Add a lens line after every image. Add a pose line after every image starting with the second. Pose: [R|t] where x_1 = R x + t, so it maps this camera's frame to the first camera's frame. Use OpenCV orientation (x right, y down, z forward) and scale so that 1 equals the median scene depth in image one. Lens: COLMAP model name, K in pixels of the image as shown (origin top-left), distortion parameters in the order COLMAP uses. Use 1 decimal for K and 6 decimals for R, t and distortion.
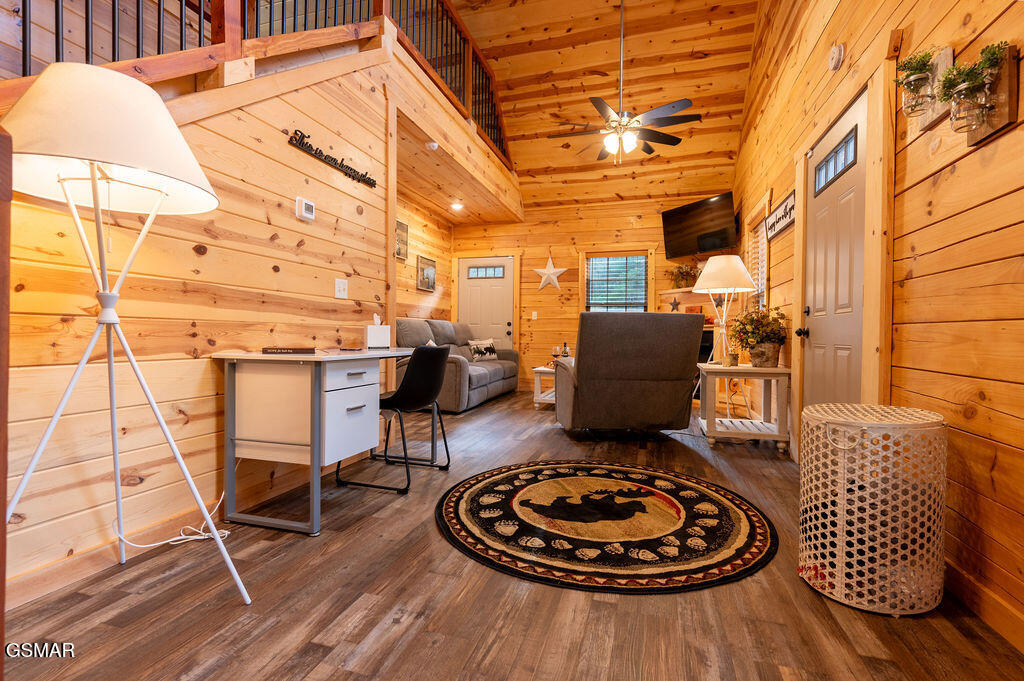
lens RADIAL K [[461.1, 0, 512.0], [0, 461.1, 340.5], [0, 0, 1]] dist [0.001668, 0.000308]
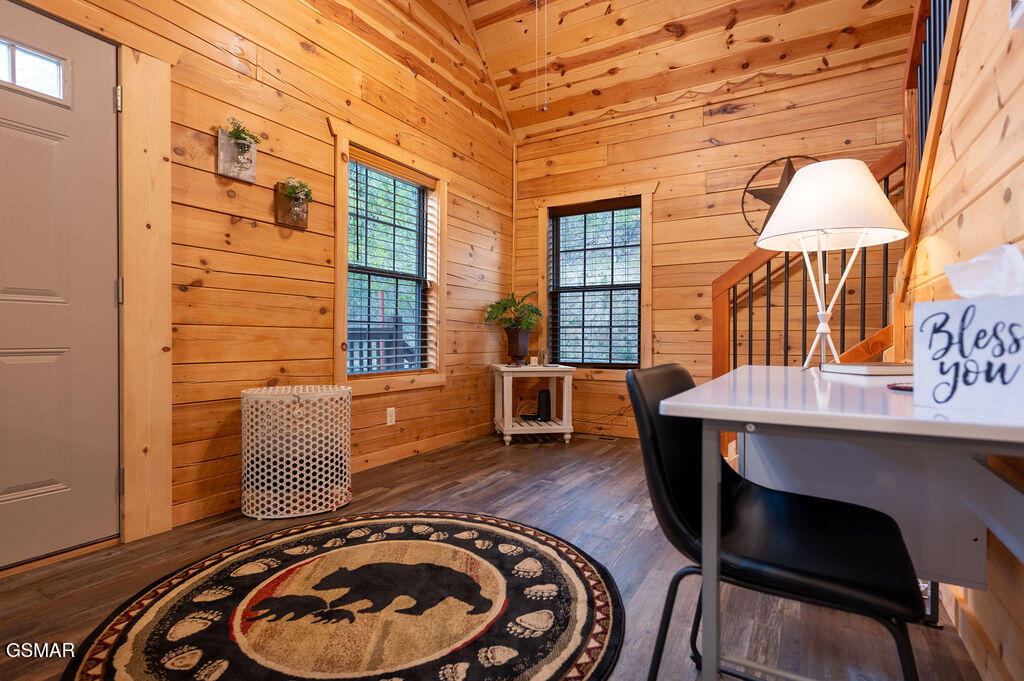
lens RADIAL K [[505.1, 0, 512.0], [0, 505.1, 340.5], [0, 0, 1]] dist [0.000678, 0.000113]
pose [[-0.972406, -0.011843, 0.232992, -0.170347], [-0.007150, 0.999754, 0.020977, -0.024785], [-0.233184, 0.018732, -0.972252, 1.679874]]
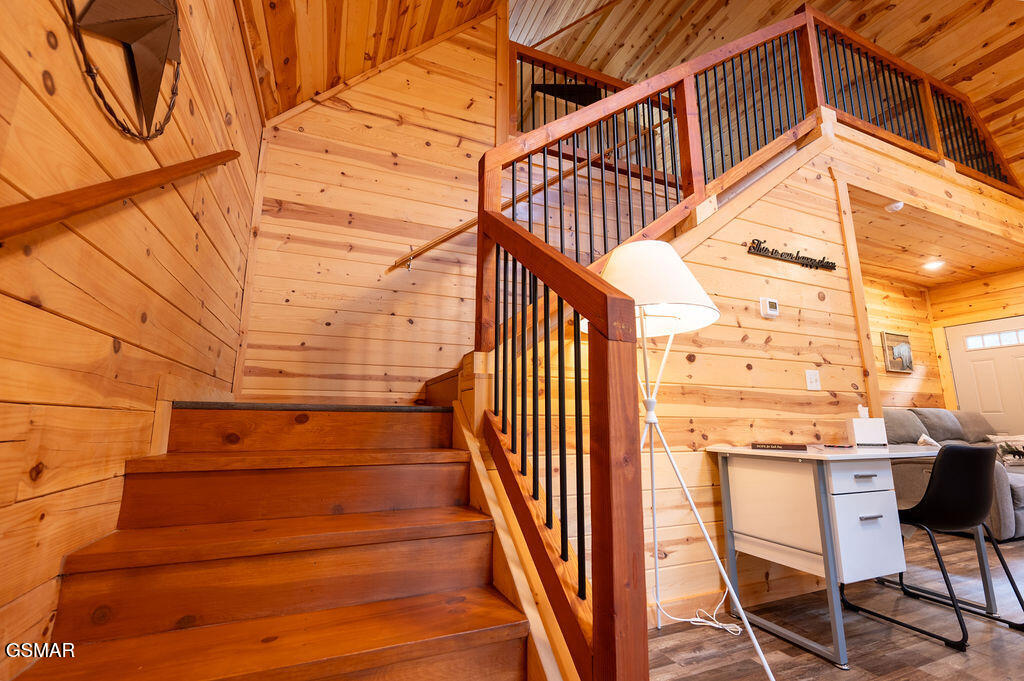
lens RADIAL K [[431.1, 0, 512.0], [0, 431.1, 340.5], [0, 0, 1]] dist [-0.000495, -0.000025]
pose [[0.635797, -0.151878, -0.756766, -0.090510], [-0.007176, 0.979244, -0.202556, -0.008365], [0.771823, 0.134215, 0.621511, -0.049100]]
